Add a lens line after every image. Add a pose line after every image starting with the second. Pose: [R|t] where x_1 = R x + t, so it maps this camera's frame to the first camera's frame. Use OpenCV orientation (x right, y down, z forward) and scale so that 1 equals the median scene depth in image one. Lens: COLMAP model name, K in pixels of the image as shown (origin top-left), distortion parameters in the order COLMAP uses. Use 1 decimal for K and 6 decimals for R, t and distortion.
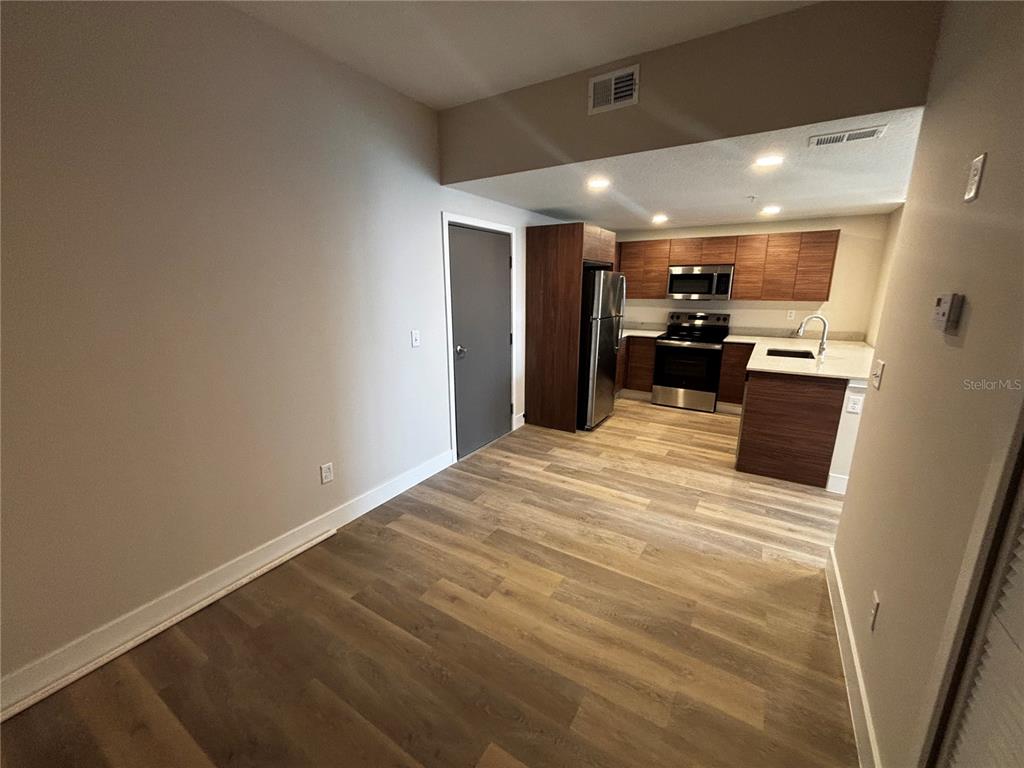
lens RADIAL K [[414.3, 0, 512.8], [0, 414.3, 382.9], [0, 0, 1]] dist [0.002850, -0.000513]
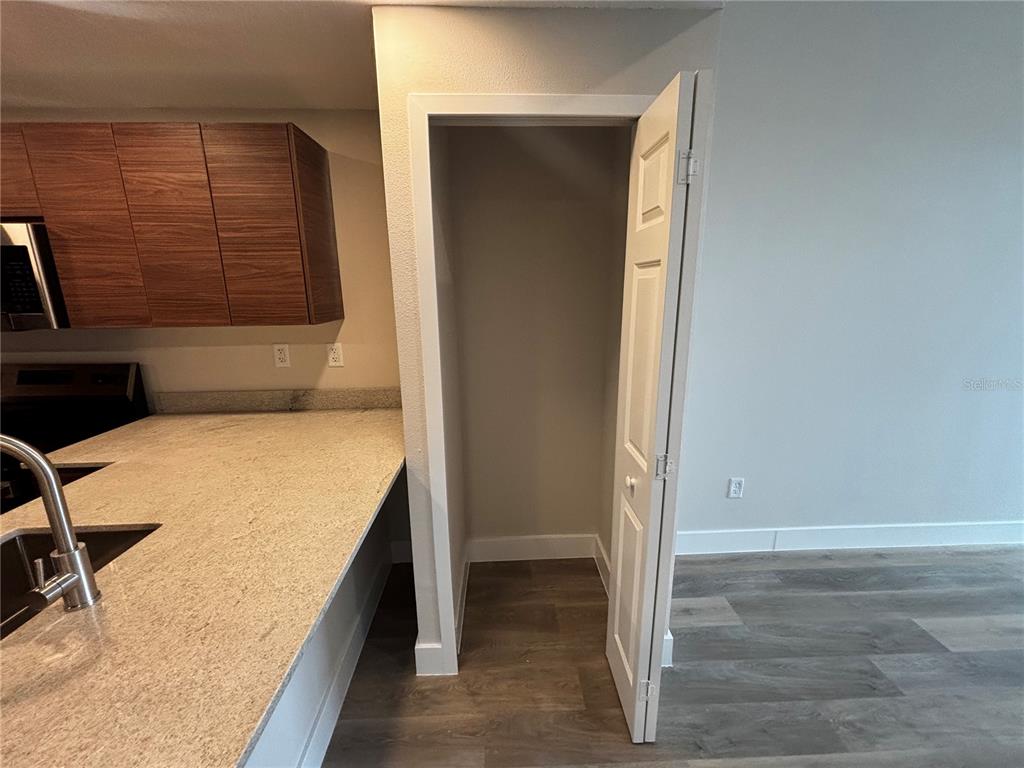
lens RADIAL K [[423.6, 0, 510.4], [0, 423.6, 385.9], [0, 0, 1]] dist [-0.001076, -0.000342]
pose [[0.831223, -0.133651, 0.539635, 0.903207], [0.138930, 0.989812, 0.031147, -0.167800], [-0.538300, 0.049081, 0.841323, 0.762672]]
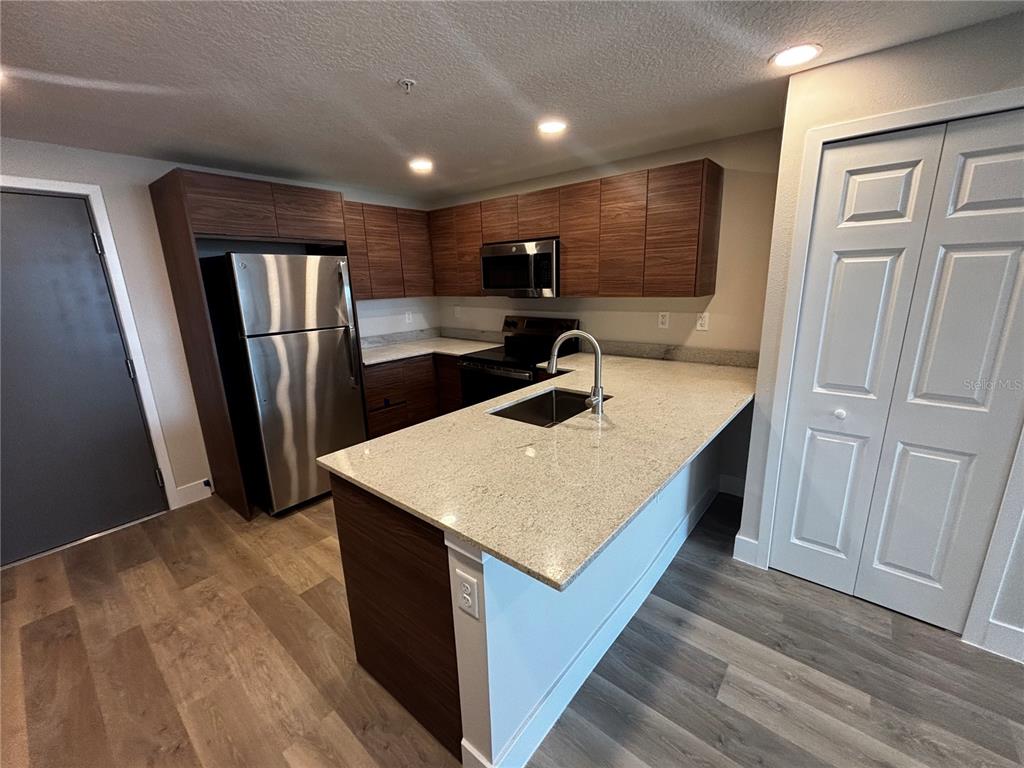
lens RADIAL K [[423.0, 0, 513.8], [0, 423.0, 382.8], [0, 0, 1]] dist [0.002397, 0.000168]
pose [[0.989749, 0.007584, -0.142614, 0.786872], [-0.005967, 0.999913, 0.011757, -0.117749], [0.142691, -0.010786, 0.989709, 0.549232]]
